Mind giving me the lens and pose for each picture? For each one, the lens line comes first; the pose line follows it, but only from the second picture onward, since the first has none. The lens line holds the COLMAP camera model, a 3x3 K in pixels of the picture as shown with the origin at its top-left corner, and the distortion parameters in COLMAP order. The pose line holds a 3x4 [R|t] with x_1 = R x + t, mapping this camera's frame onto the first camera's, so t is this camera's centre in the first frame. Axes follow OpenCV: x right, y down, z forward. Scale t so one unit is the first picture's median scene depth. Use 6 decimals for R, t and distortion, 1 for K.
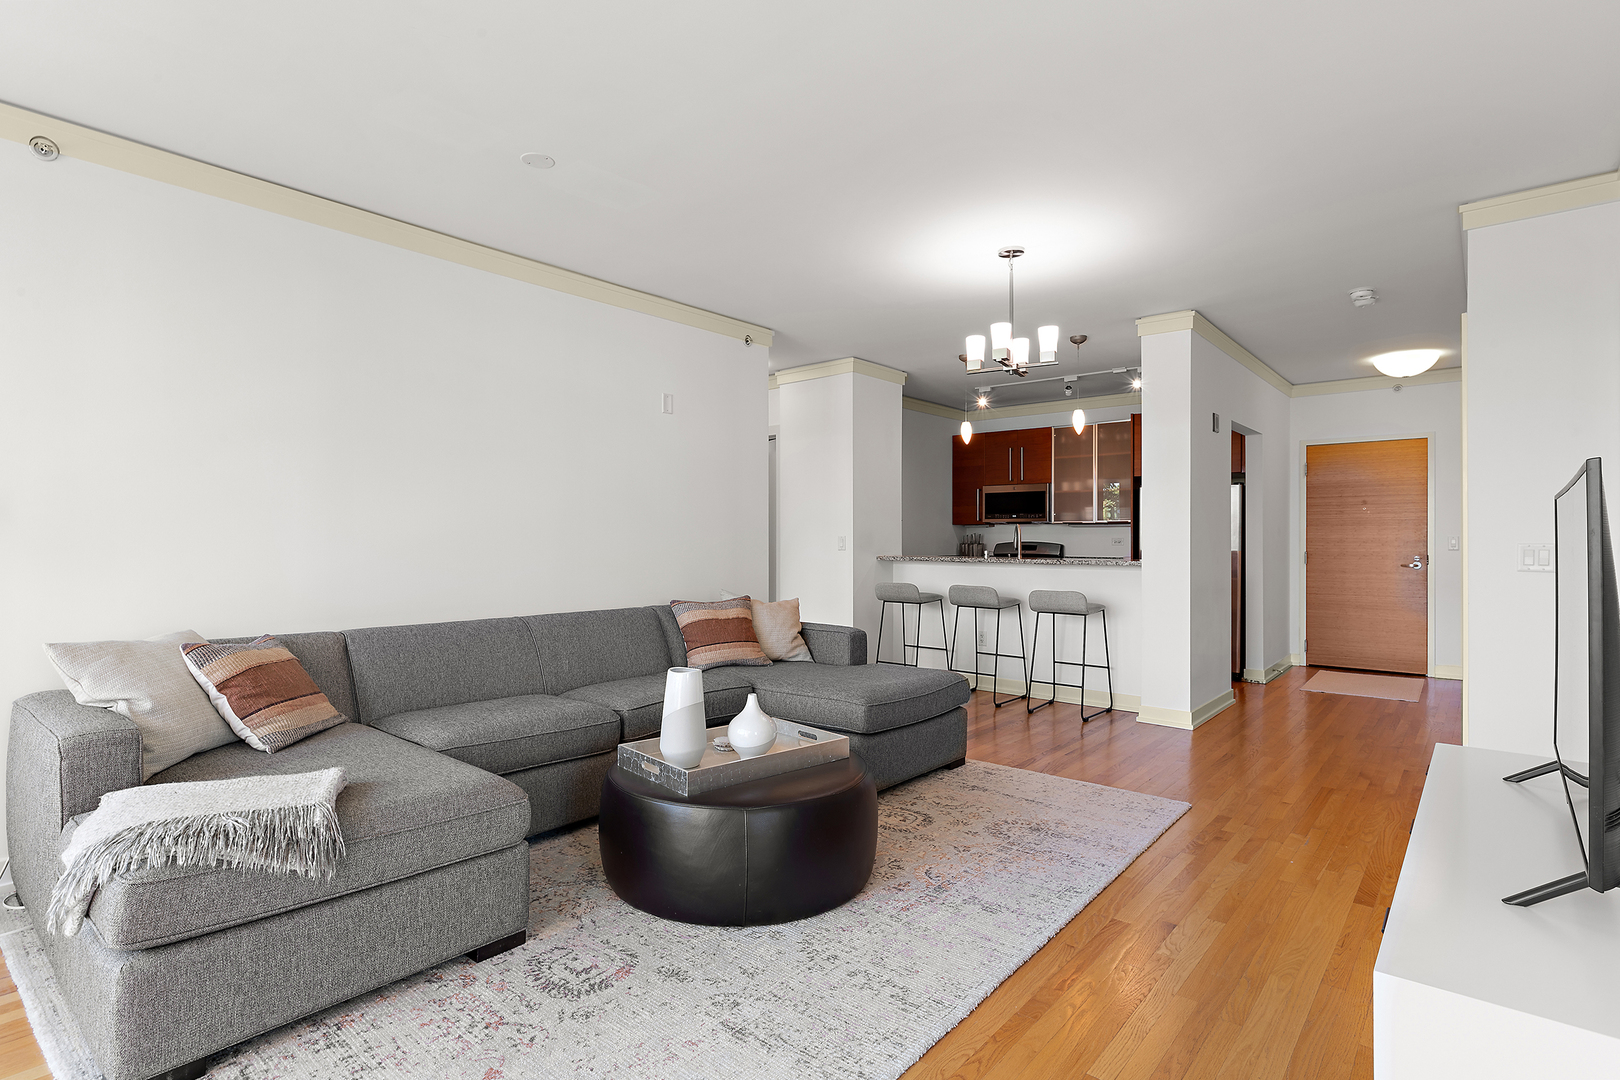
lens RADIAL K [[801.7, 0, 807.5], [0, 801.7, 545.3], [0, 0, 1]] dist [-0.004209, -0.000278]
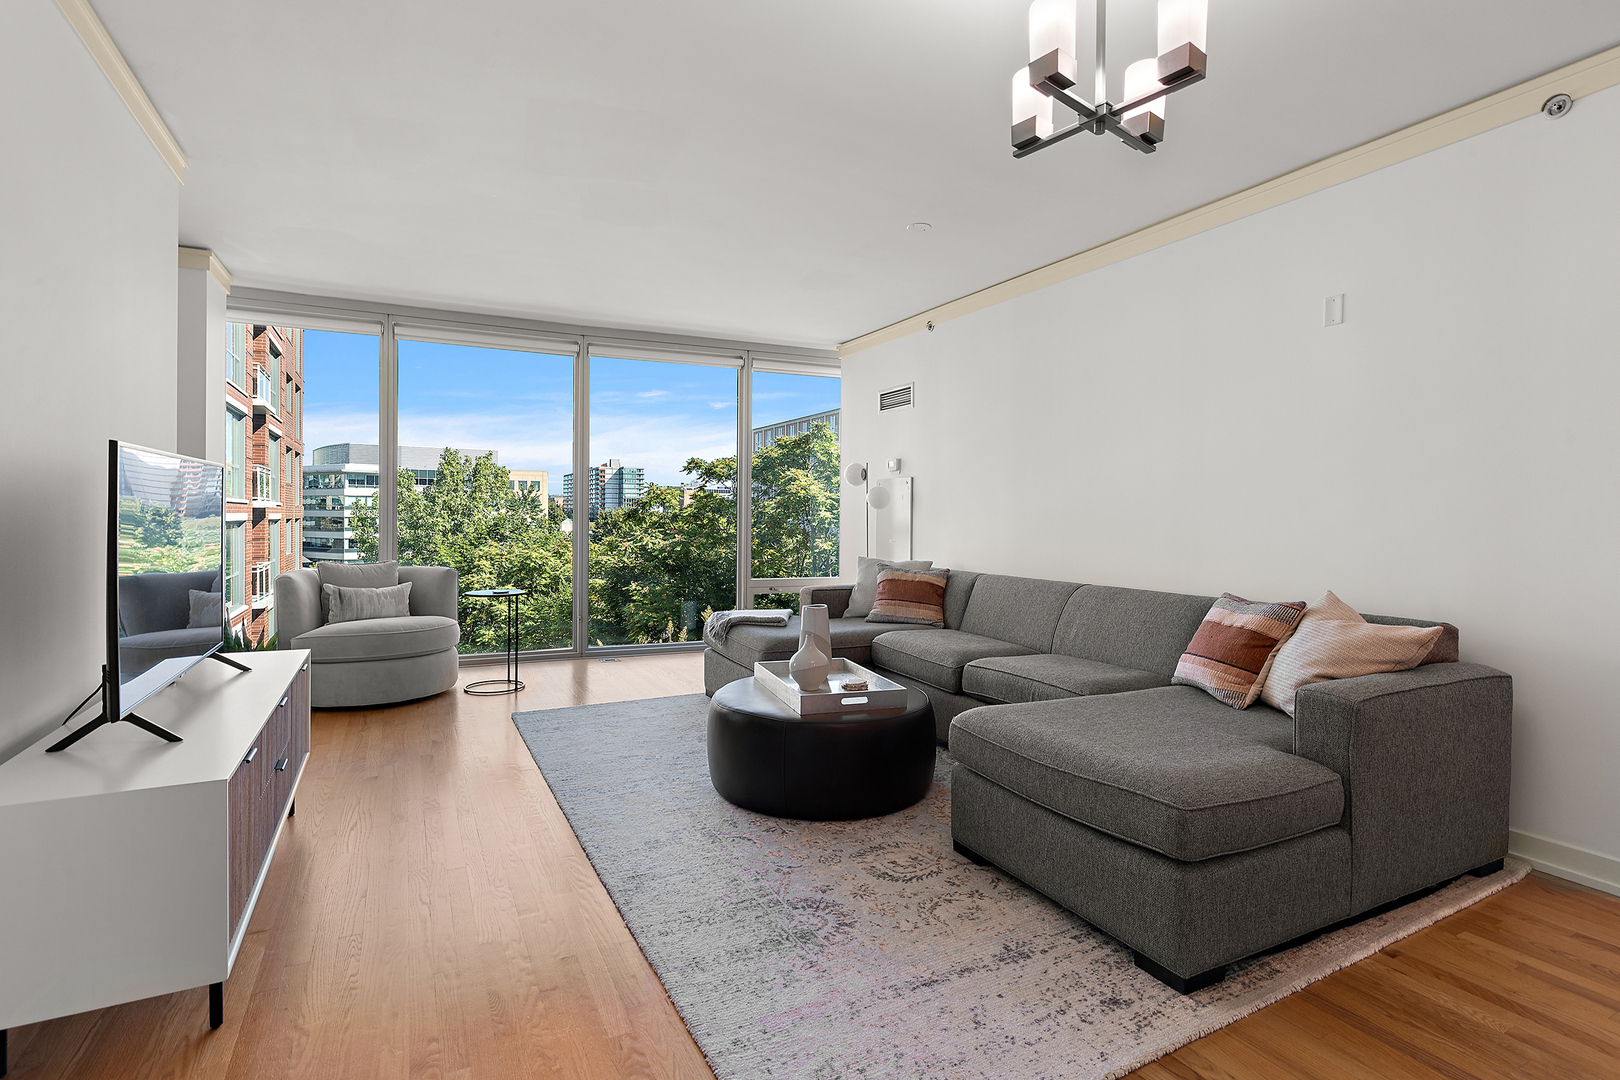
lens RADIAL K [[801.7, 0, 815.2], [0, 801.7, 525.6], [0, 0, 1]] dist [-0.004209, -0.000278]
pose [[-0.380983, 0.001049, -0.924581, 0.841831], [-0.020723, 0.999738, 0.009674, 0.009309], [0.924350, 0.022845, -0.380862, 1.180809]]
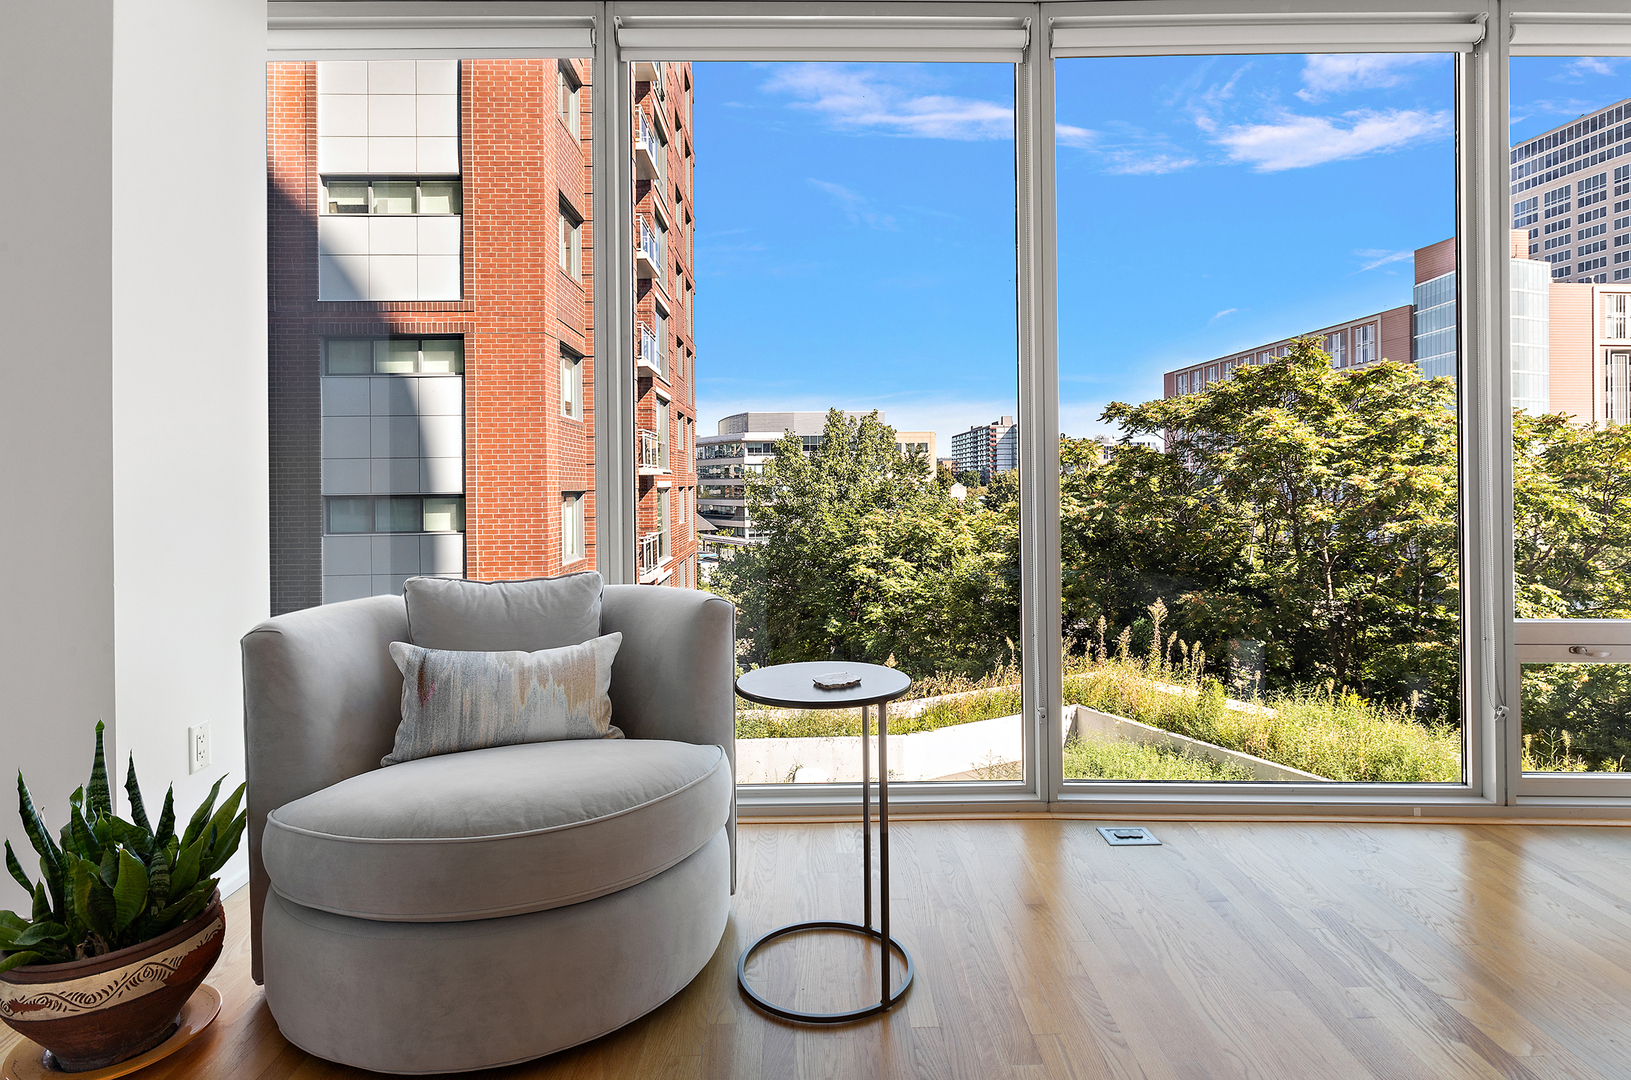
lens RADIAL K [[859.6, 0, 805.3], [0, 859.6, 480.1], [0, 0, 1]] dist [0.035101, 0.000222]
pose [[-0.759979, 0.001656, -0.649945, 0.771855], [-0.000333, 0.999996, 0.002936, 0.011573], [0.649947, 0.002448, -0.759975, 1.117978]]
